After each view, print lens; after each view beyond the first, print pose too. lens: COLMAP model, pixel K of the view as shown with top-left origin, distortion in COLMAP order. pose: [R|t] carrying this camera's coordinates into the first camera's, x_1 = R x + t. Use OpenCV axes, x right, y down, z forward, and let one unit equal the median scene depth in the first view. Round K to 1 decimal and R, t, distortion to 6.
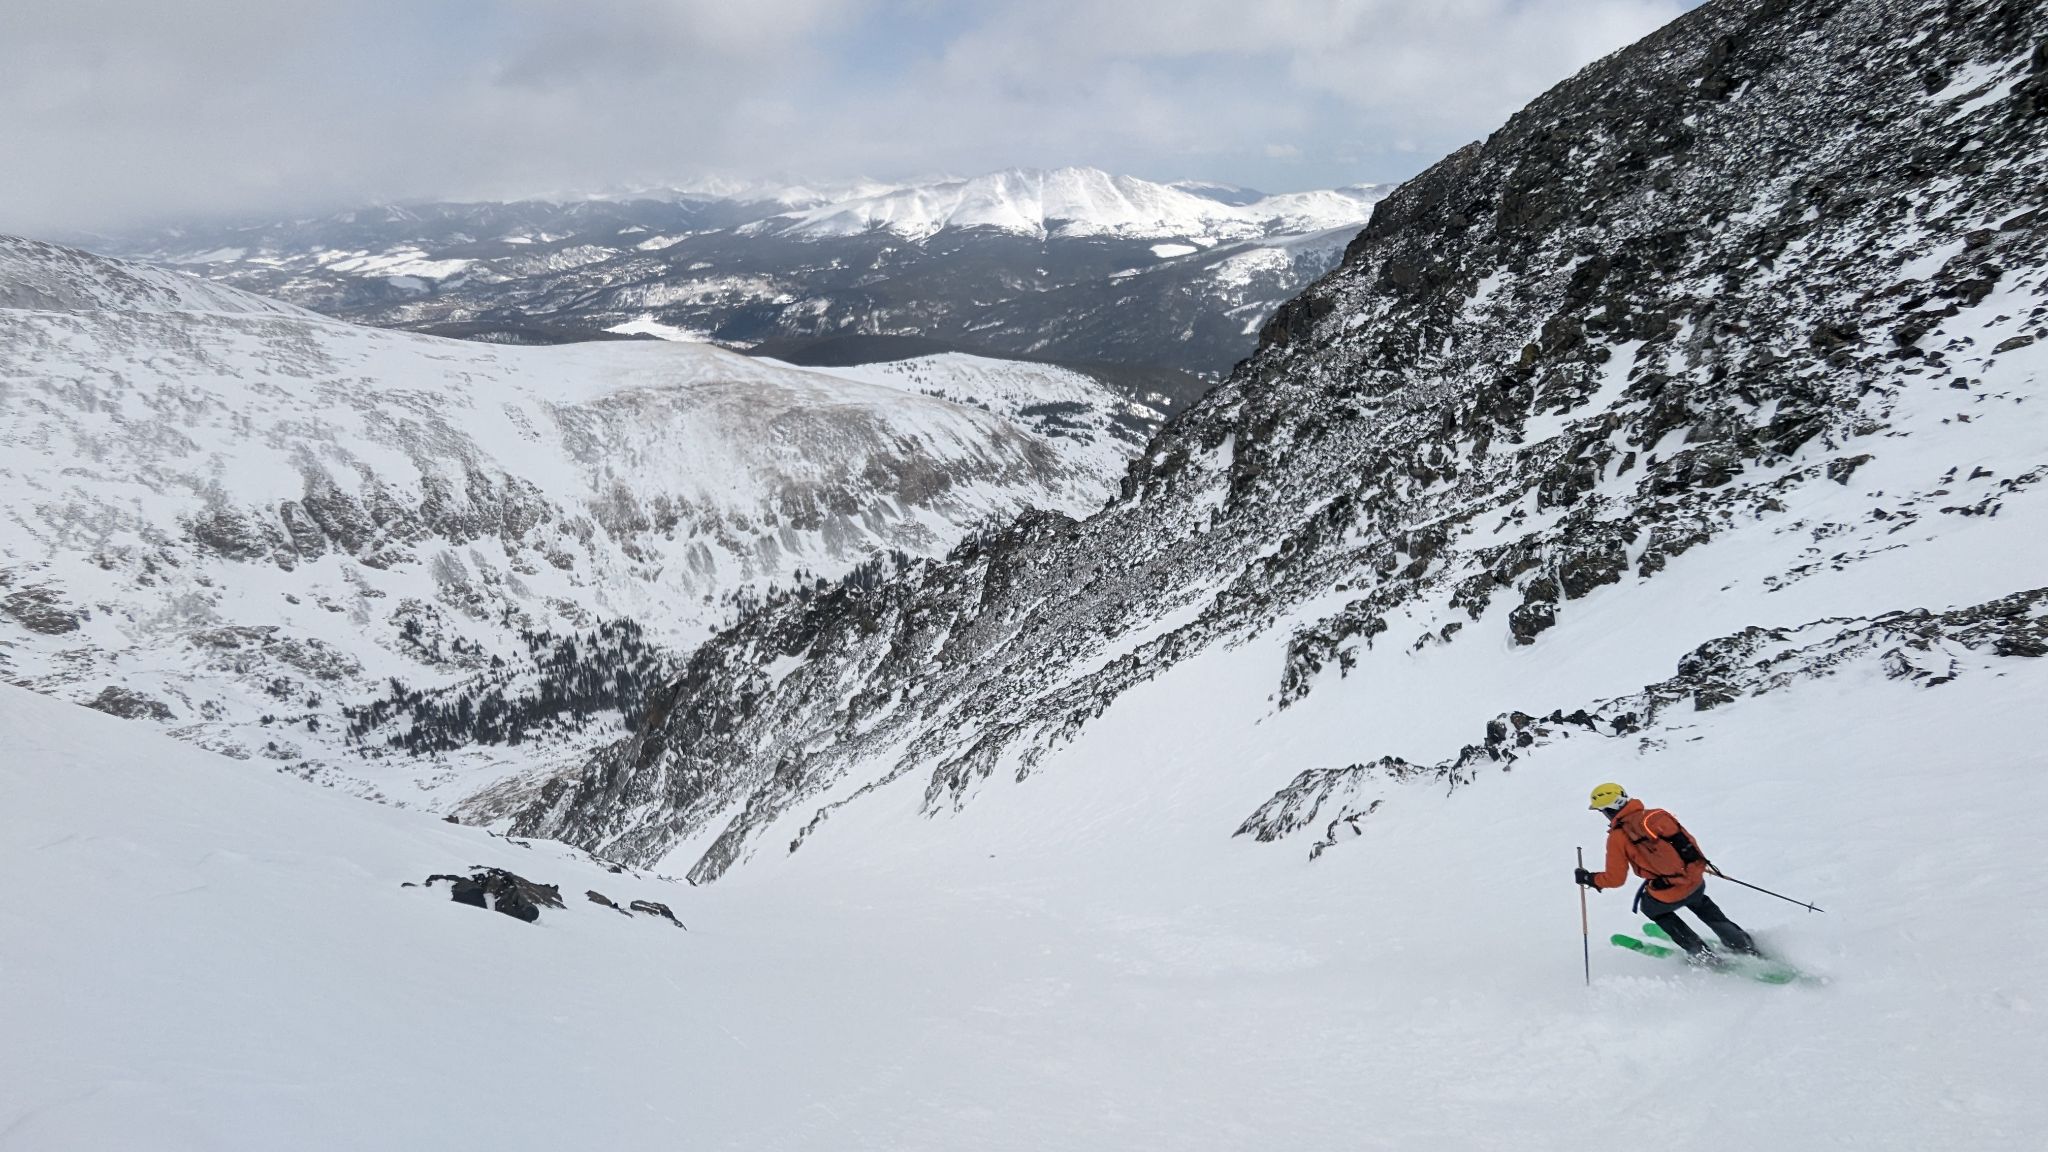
lens RADIAL K [[975.7, 0, 1024.0], [0, 975.7, 576.0], [0, 0, 1]] dist [-0.017974, 0.012101]
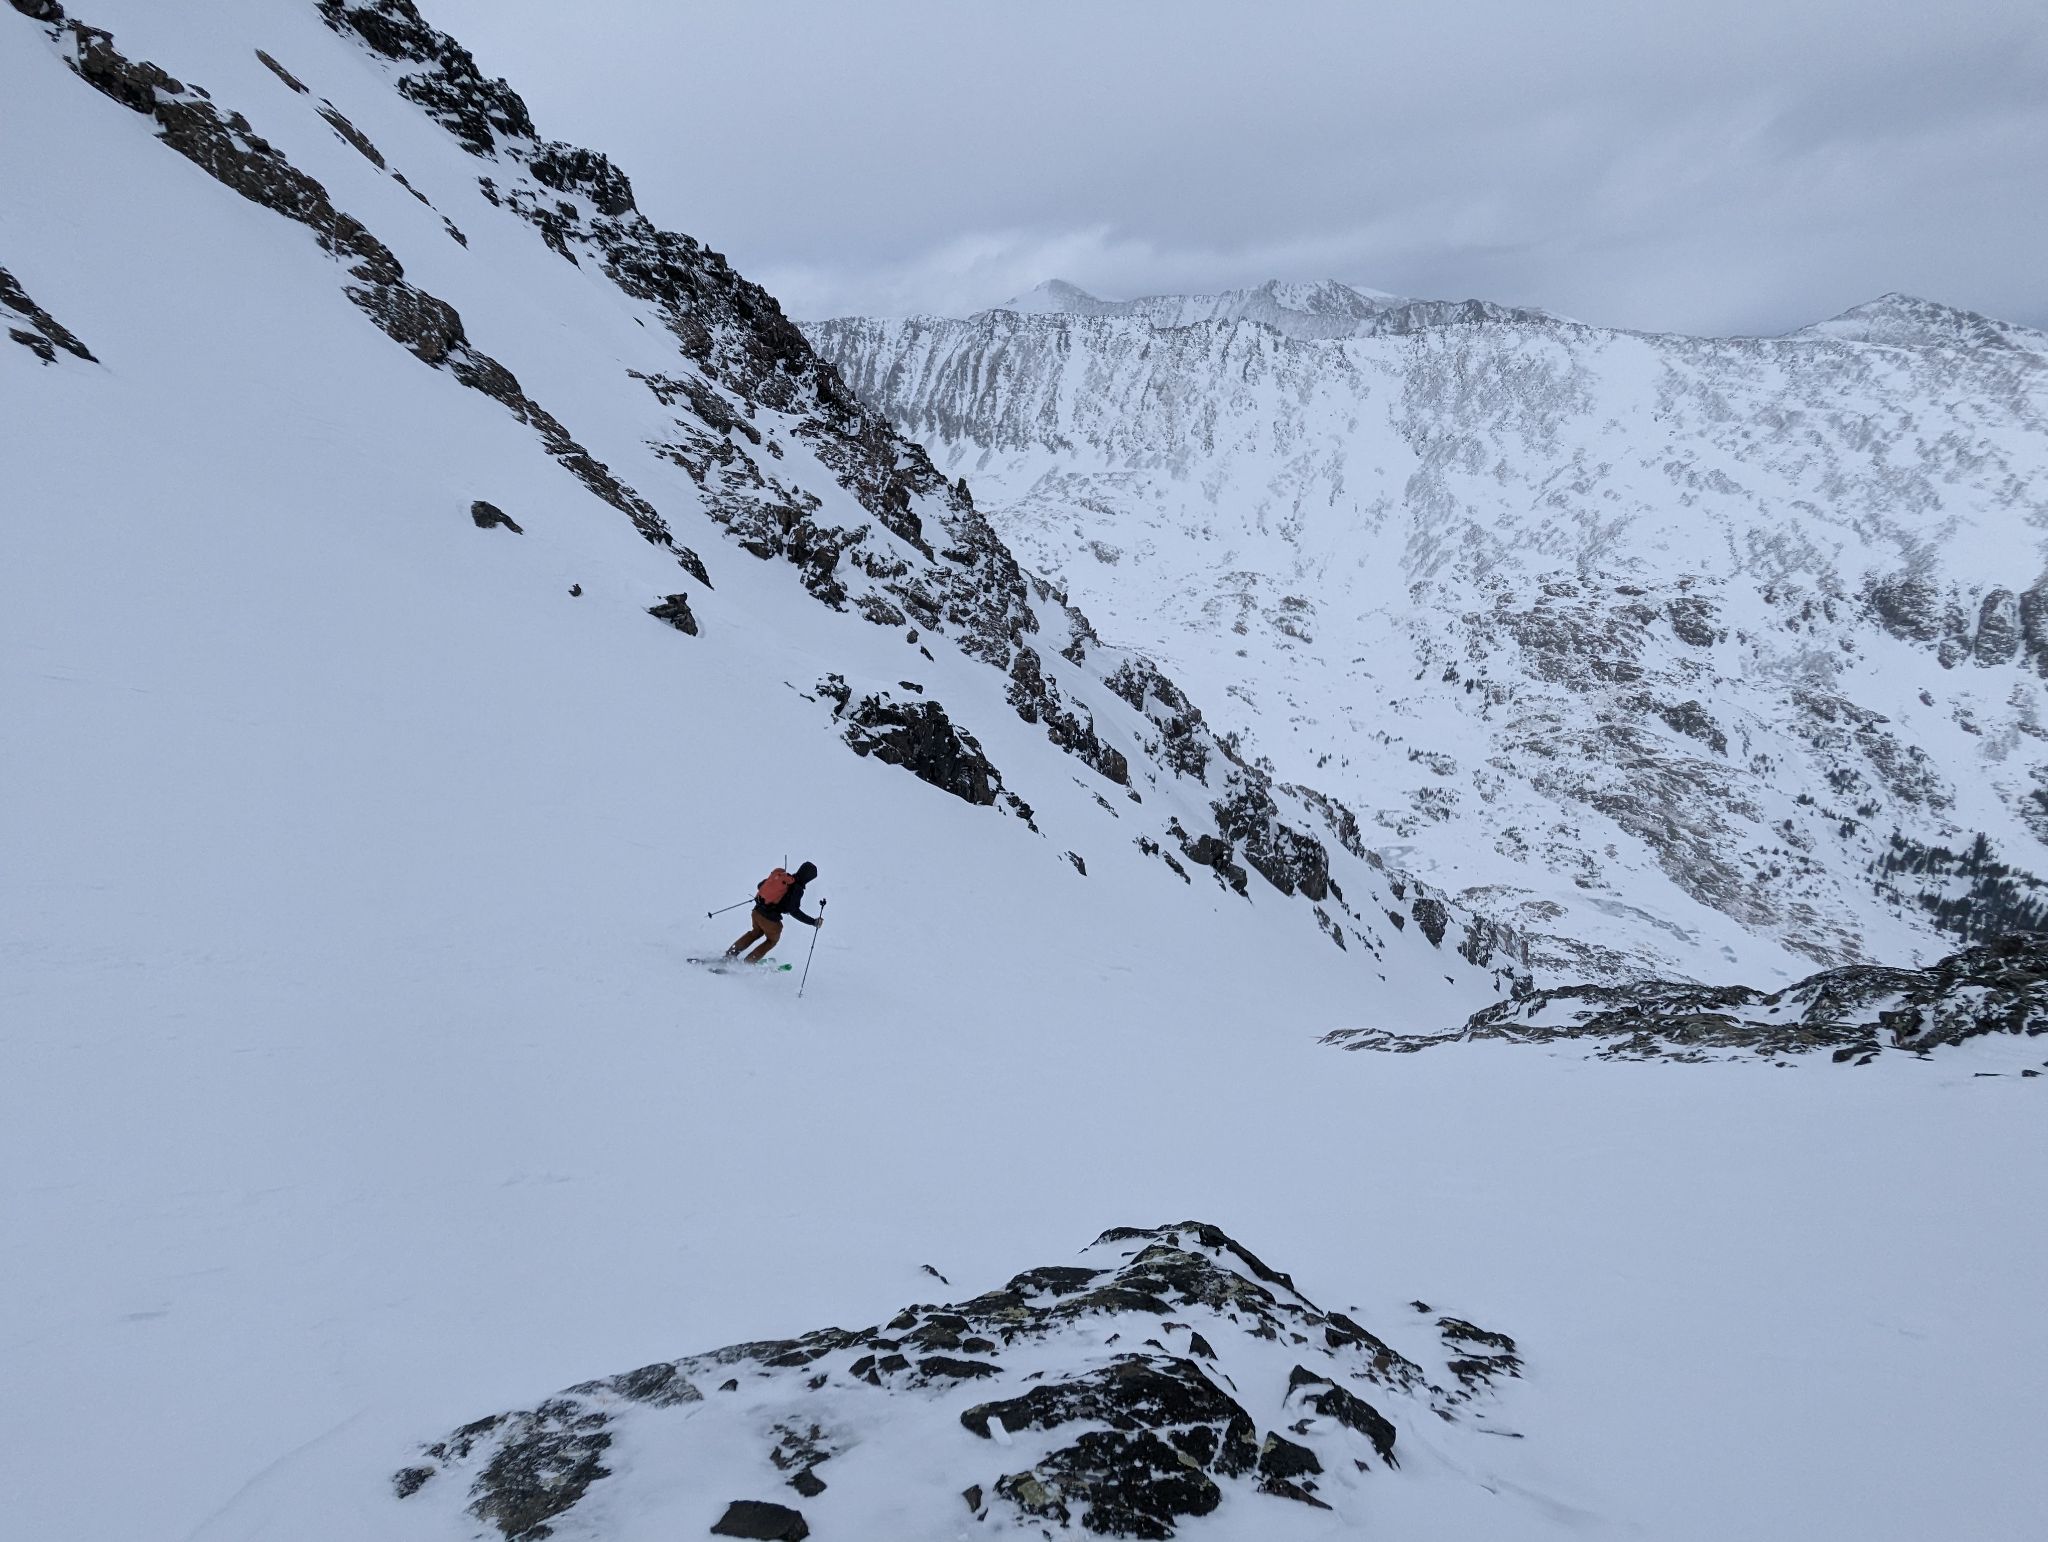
lens RADIAL K [[980.8, 0, 1018.9], [0, 980.8, 747.4], [0, 0, 1]] dist [0.012056, -0.002849]
pose [[0.090435, 0.389882, -0.916413, -0.031188], [-0.333291, 0.878973, 0.341063, 0.030183], [0.938477, 0.274588, 0.209434, 0.100115]]
